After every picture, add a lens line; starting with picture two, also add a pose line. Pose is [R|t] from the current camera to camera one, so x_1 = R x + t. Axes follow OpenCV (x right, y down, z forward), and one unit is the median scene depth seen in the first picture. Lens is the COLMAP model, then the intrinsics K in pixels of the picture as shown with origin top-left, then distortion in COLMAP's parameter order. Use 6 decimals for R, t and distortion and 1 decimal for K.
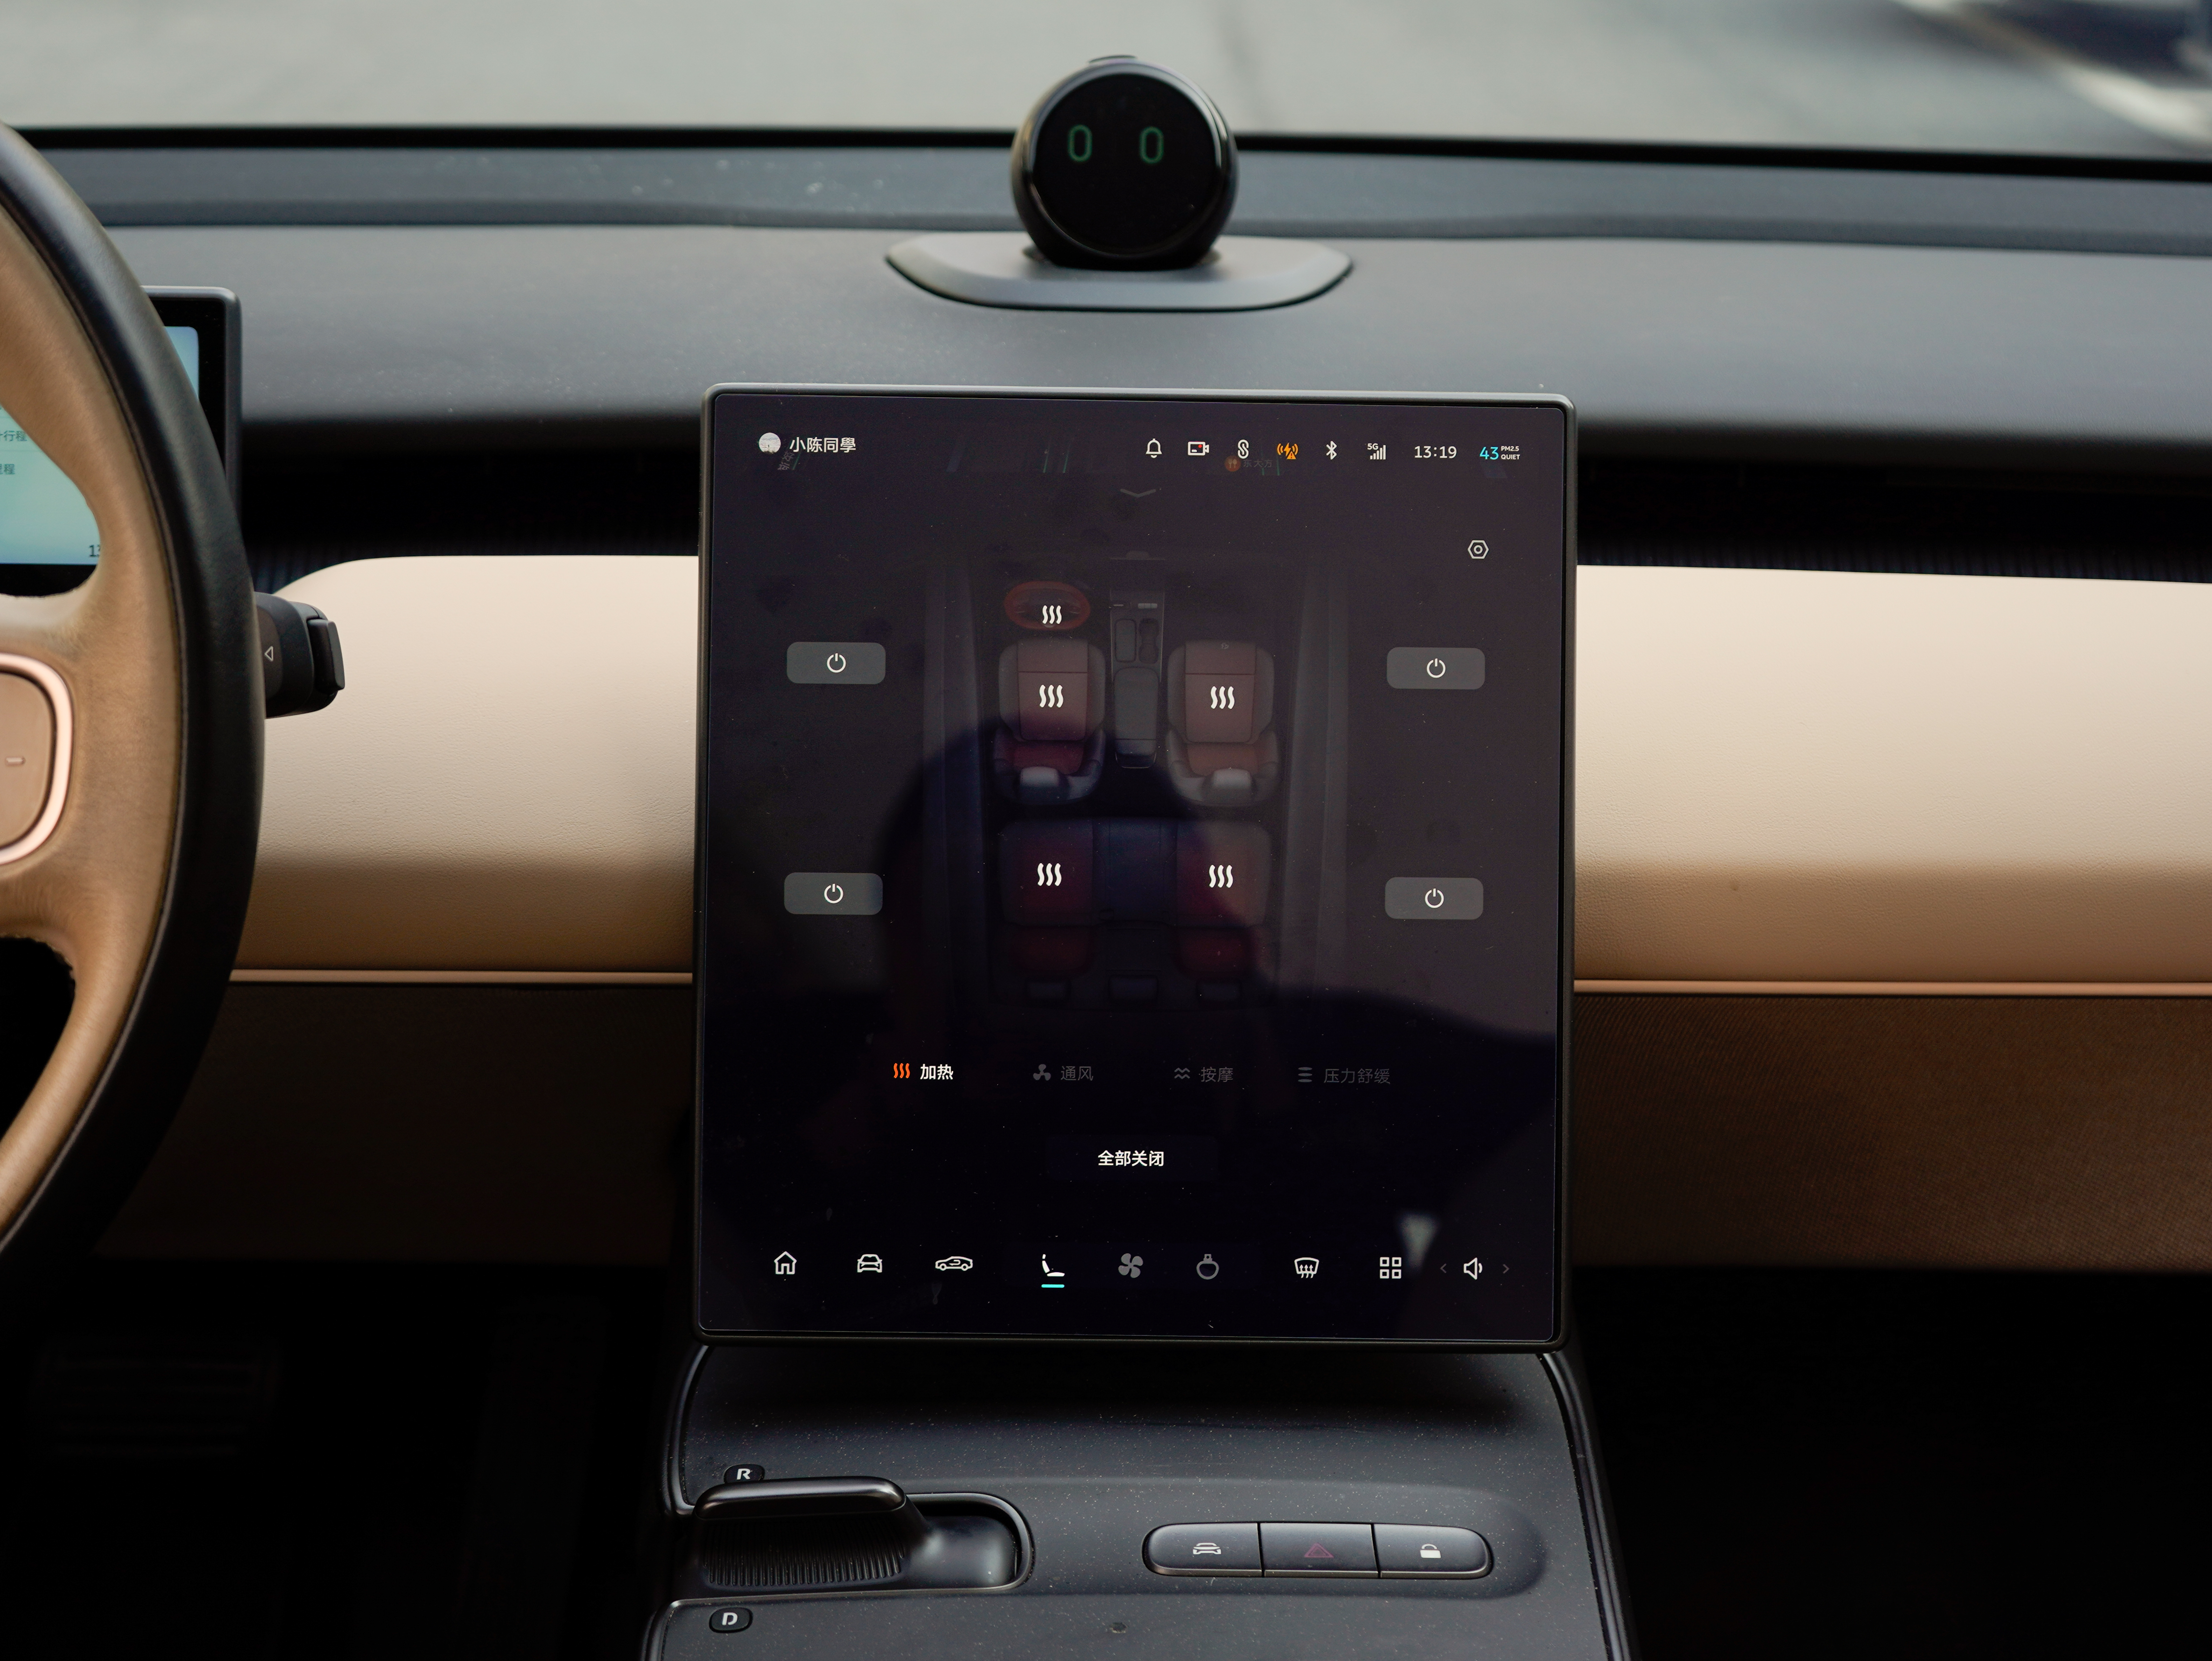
lens RADIAL K [[3710.4, 0, 1113.9], [0, 3710.4, 816.3], [0, 0, 1]] dist [-0.004676, 0.000000]
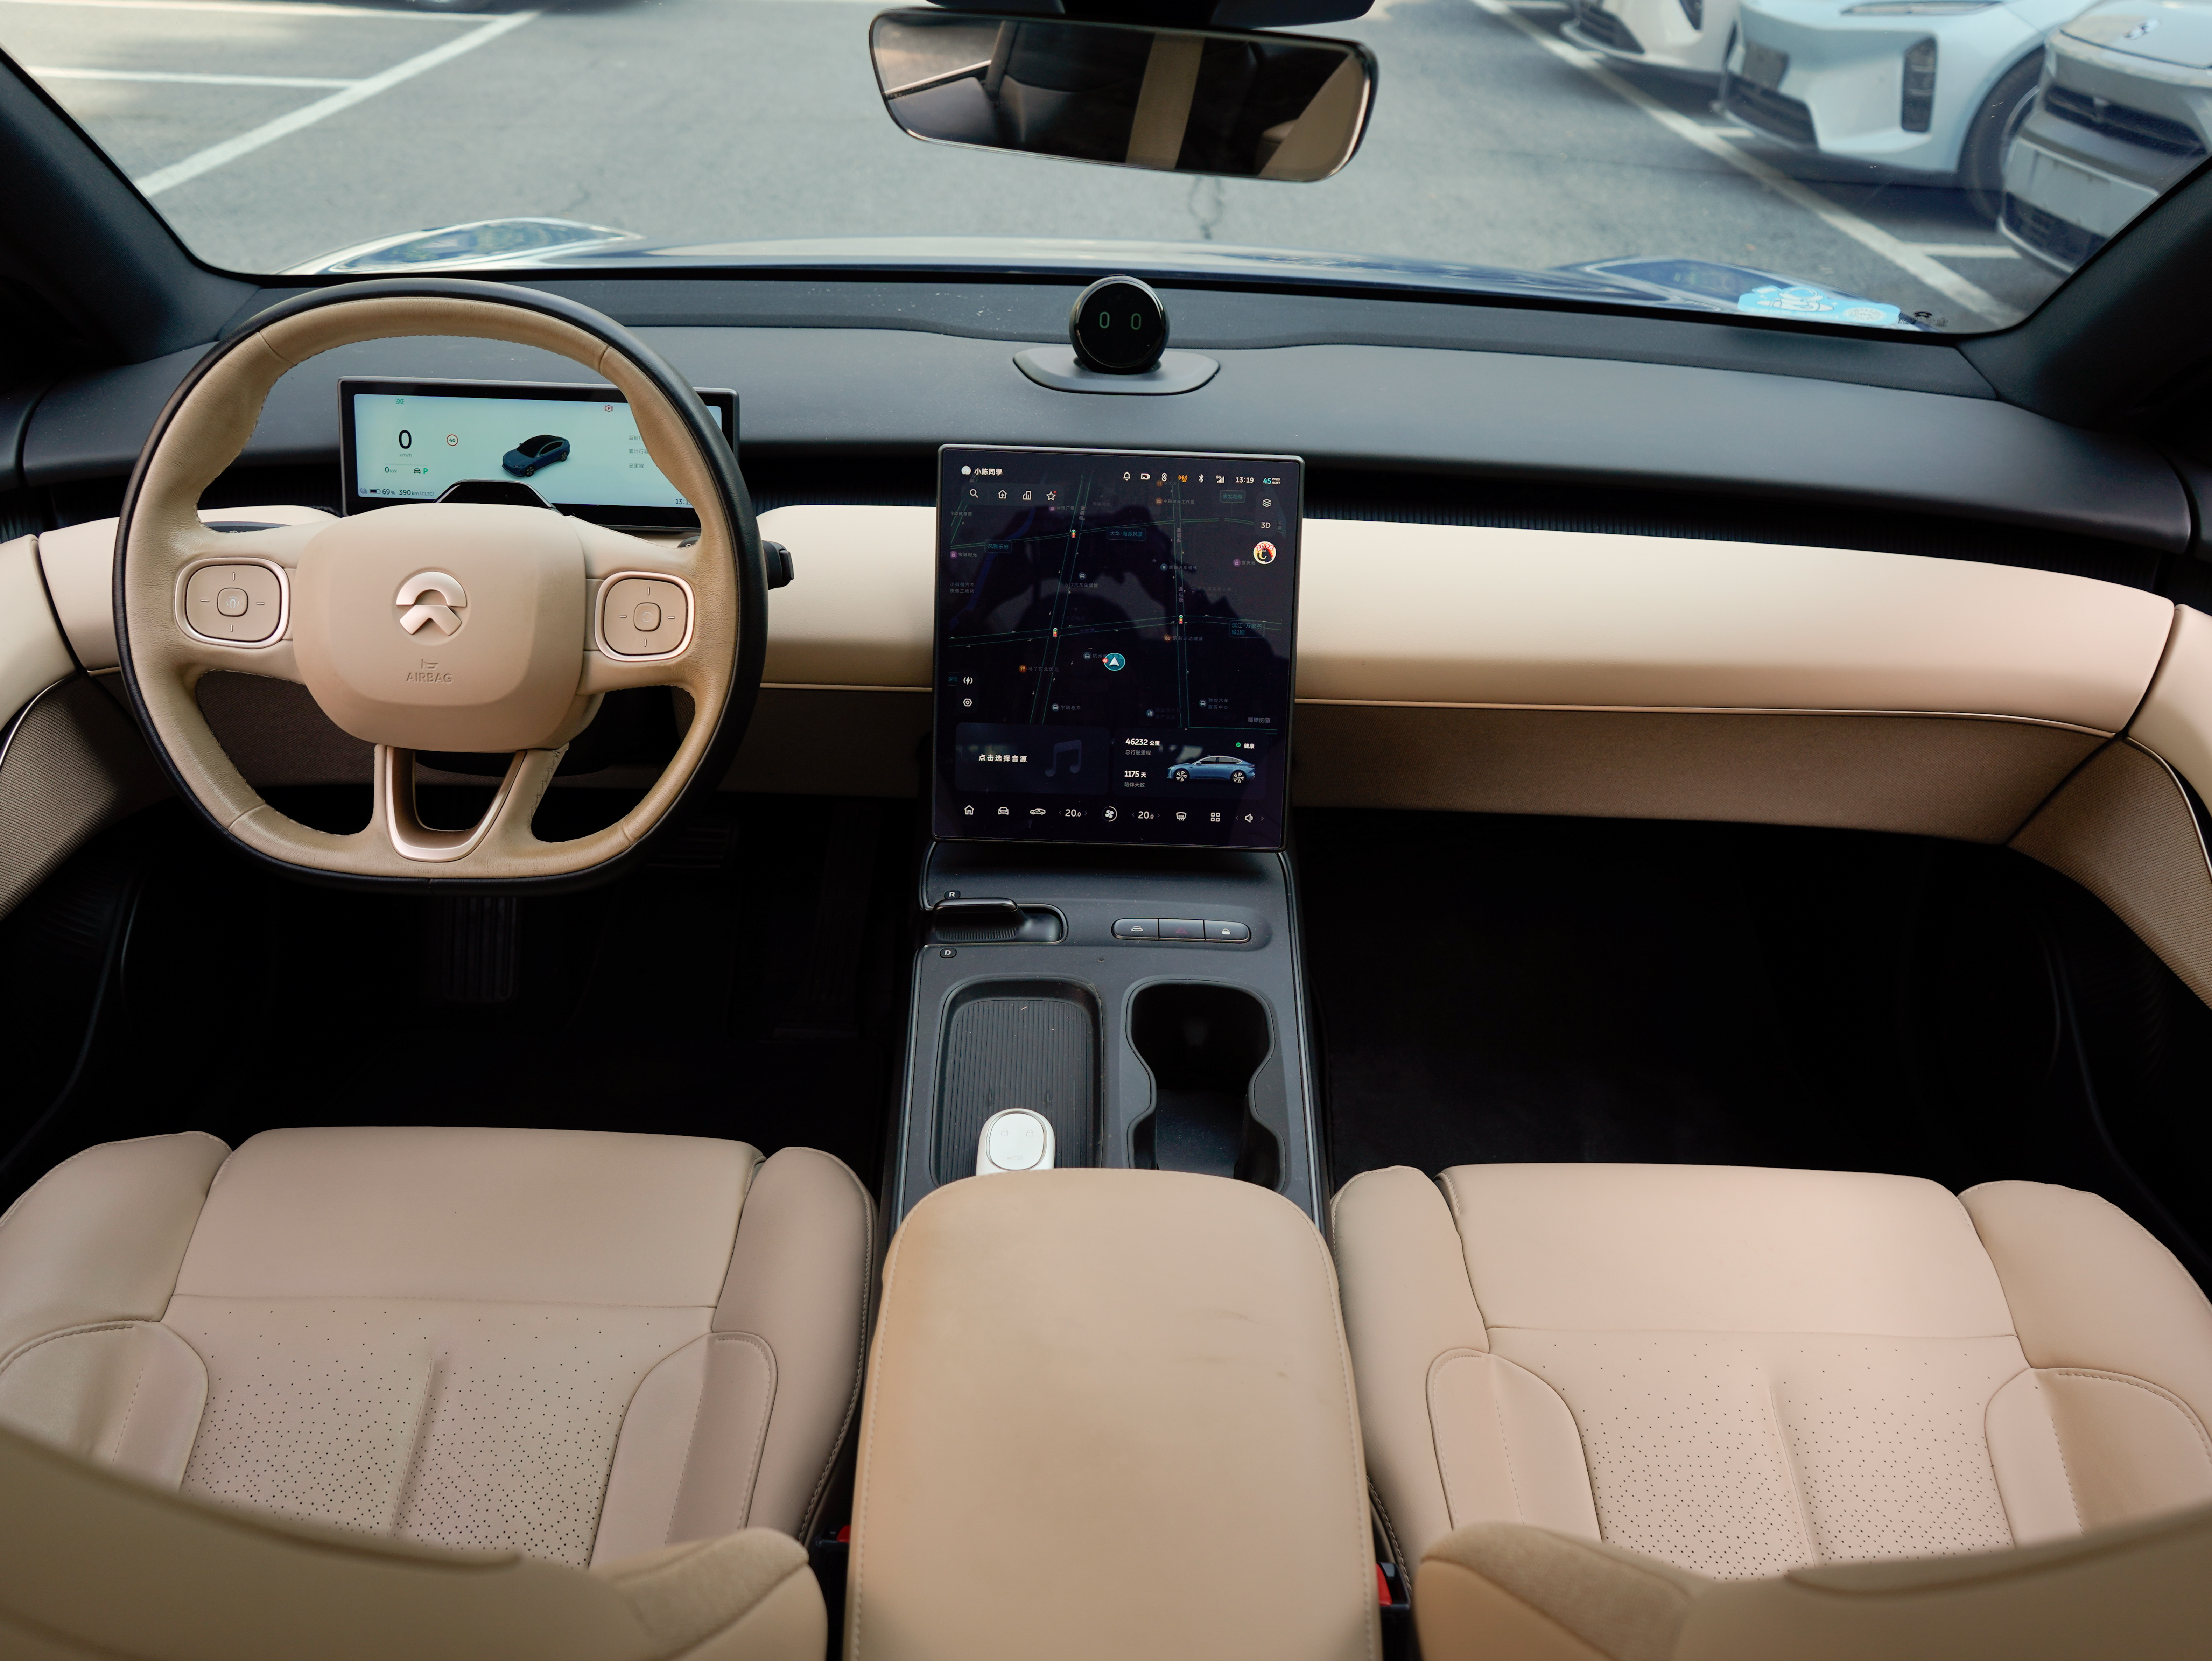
lens RADIAL K [[2028.3, 0, 1101.9], [0, 2028.3, 825.9], [0, 0, 1]] dist [-0.002275, 0.000000]
pose [[0.999740, 0.022319, -0.004724, 0.005982], [-0.021271, 0.986798, 0.160555, -0.086333], [0.008245, -0.160412, 0.987016, -0.325331]]
